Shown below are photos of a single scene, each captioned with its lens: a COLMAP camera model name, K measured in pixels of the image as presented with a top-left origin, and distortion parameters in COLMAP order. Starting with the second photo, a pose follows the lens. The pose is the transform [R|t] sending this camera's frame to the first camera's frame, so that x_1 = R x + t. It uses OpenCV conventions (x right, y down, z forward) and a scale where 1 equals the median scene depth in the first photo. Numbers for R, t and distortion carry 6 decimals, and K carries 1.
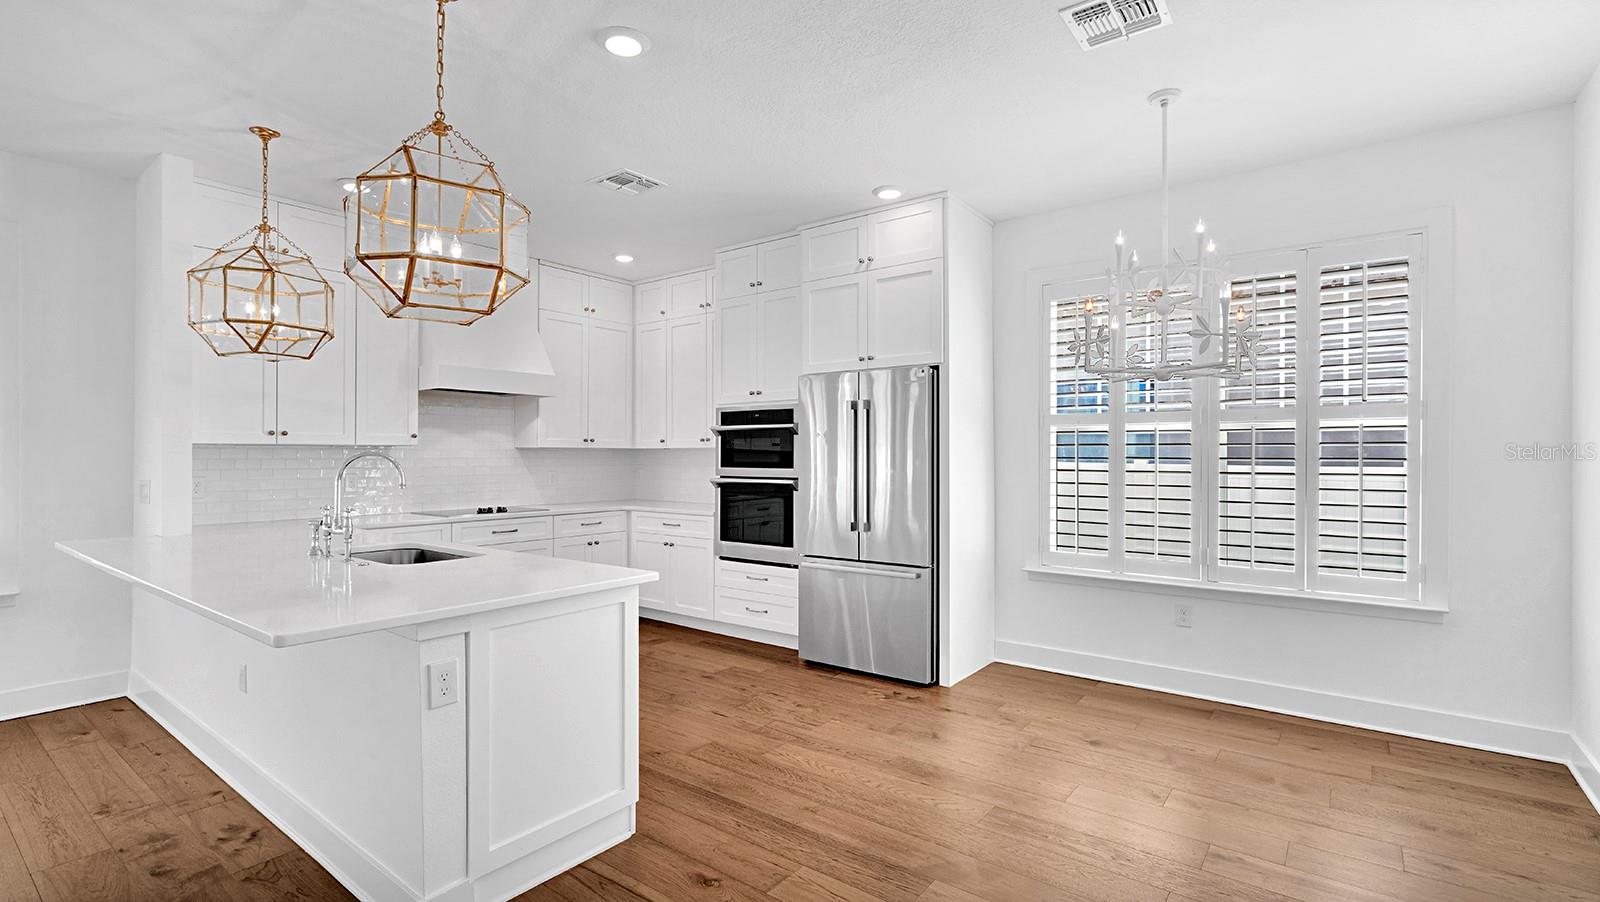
lens RADIAL K [[725.6, 0, 786.1], [0, 725.6, 455.4], [0, 0, 1]] dist [0.001147, 0.000019]
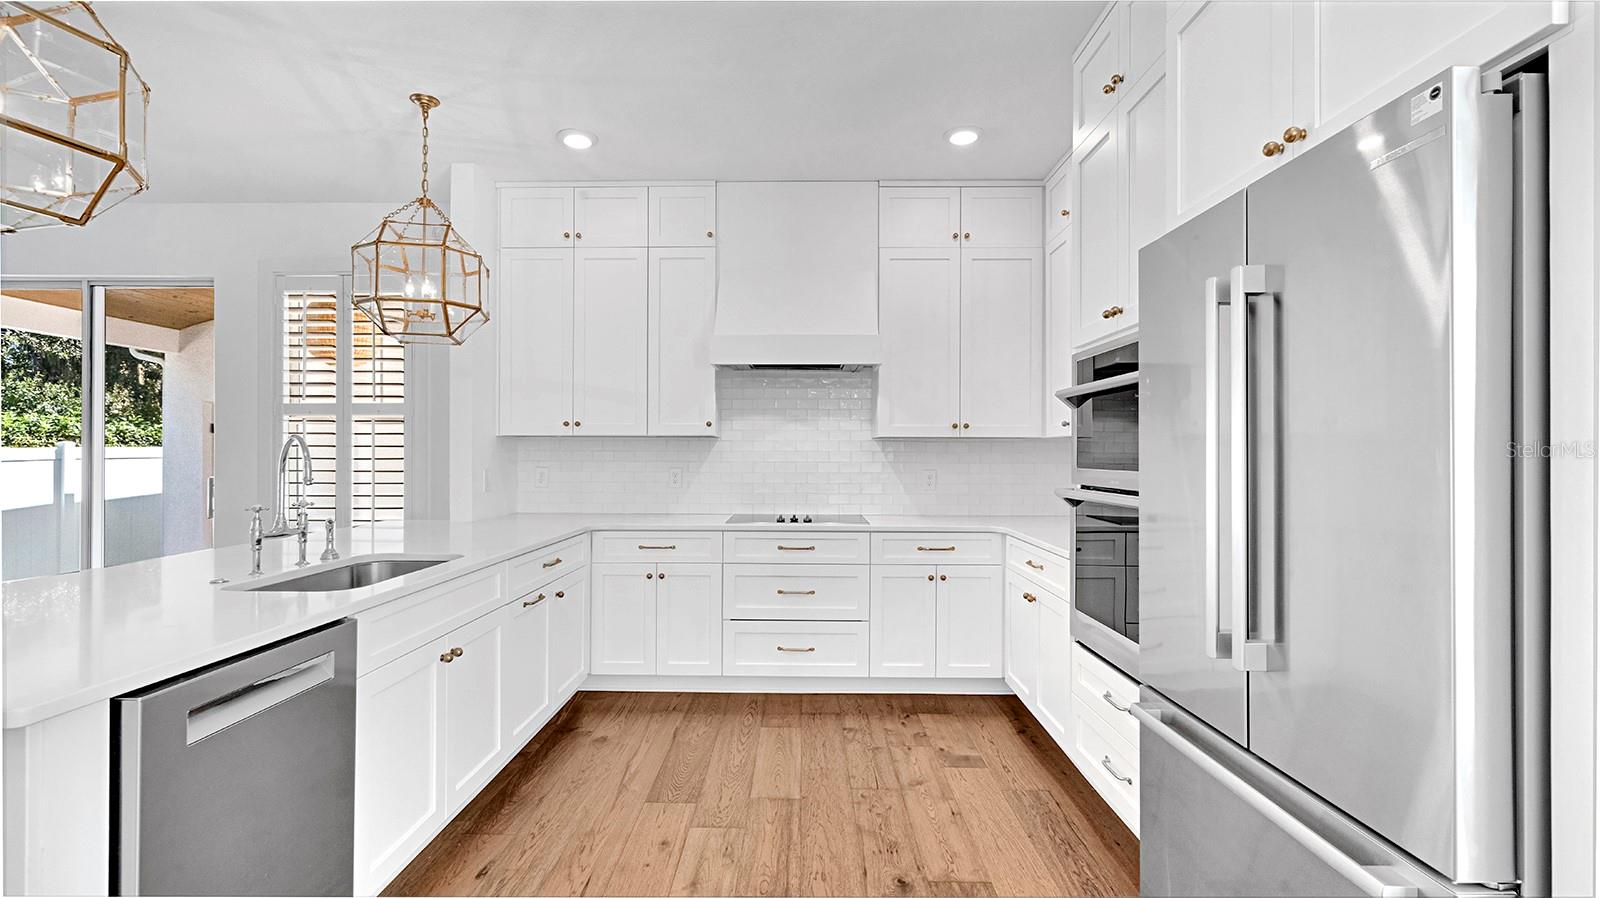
lens RADIAL K [[725.6, 0, 786.1], [0, 725.6, 453.4], [0, 0, 1]] dist [0.001147, 0.000019]
pose [[0.608307, 0.003813, -0.793692, 0.201191], [-0.002711, 0.999993, 0.002726, 0.004225], [0.793697, 0.000494, 0.608313, 0.525539]]
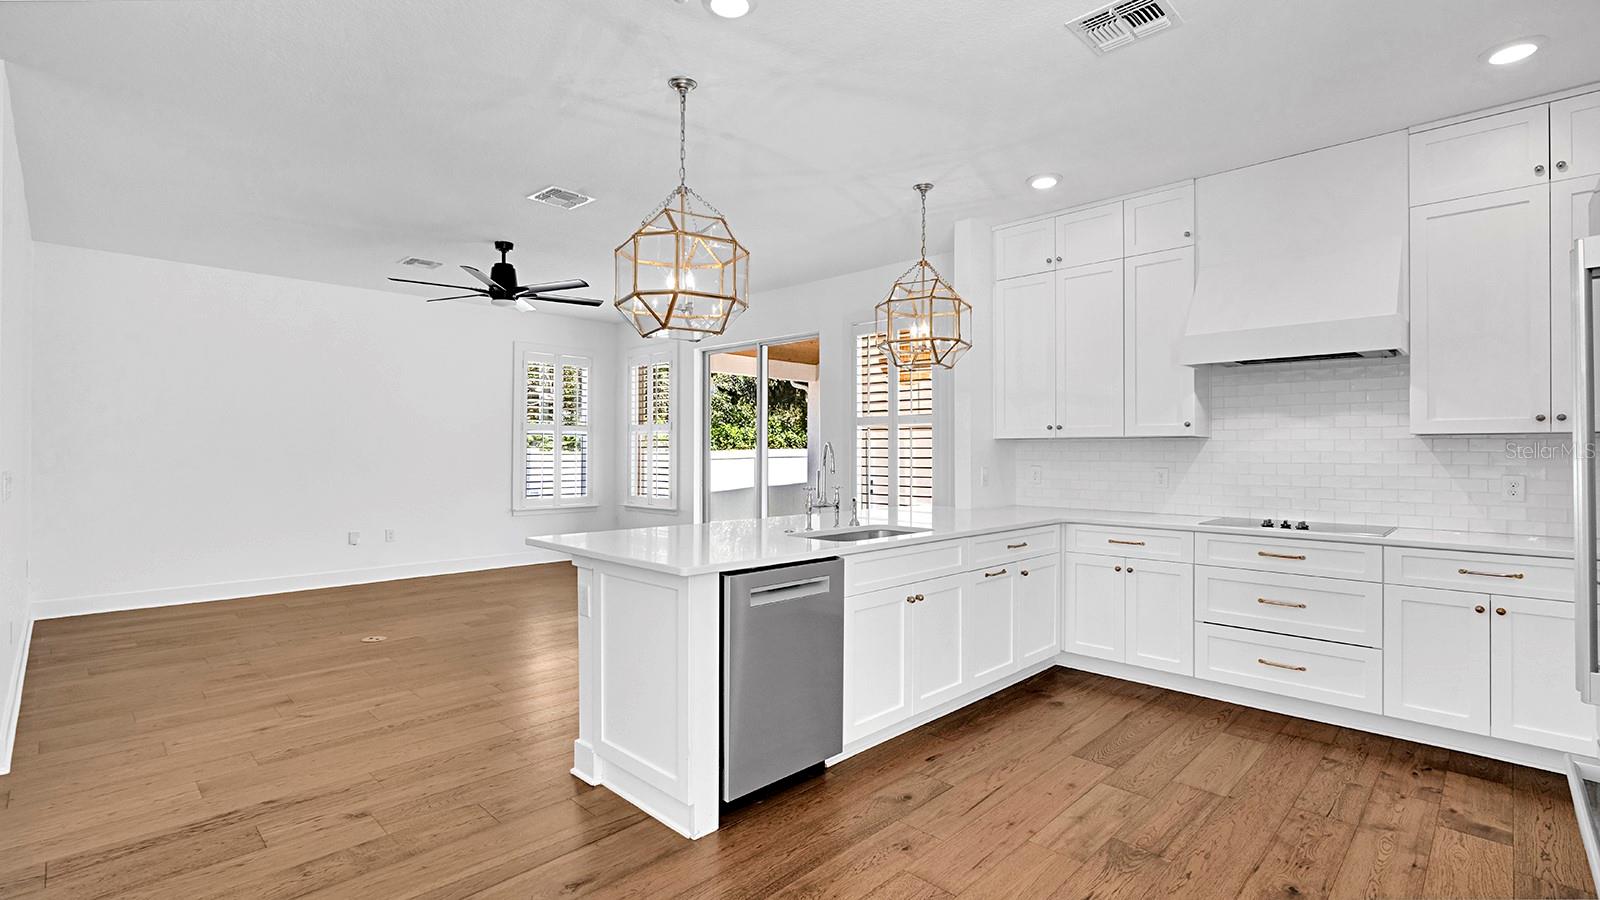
lens RADIAL K [[746.8, 0, 802.9], [0, 746.8, 448.5], [0, 0, 1]] dist [0.039224, 0.000020]
pose [[-0.090133, -0.003157, -0.995925, 0.375795], [-0.000264, 0.999995, -0.003146, 0.003680], [0.995930, -0.000020, -0.090133, 0.597997]]
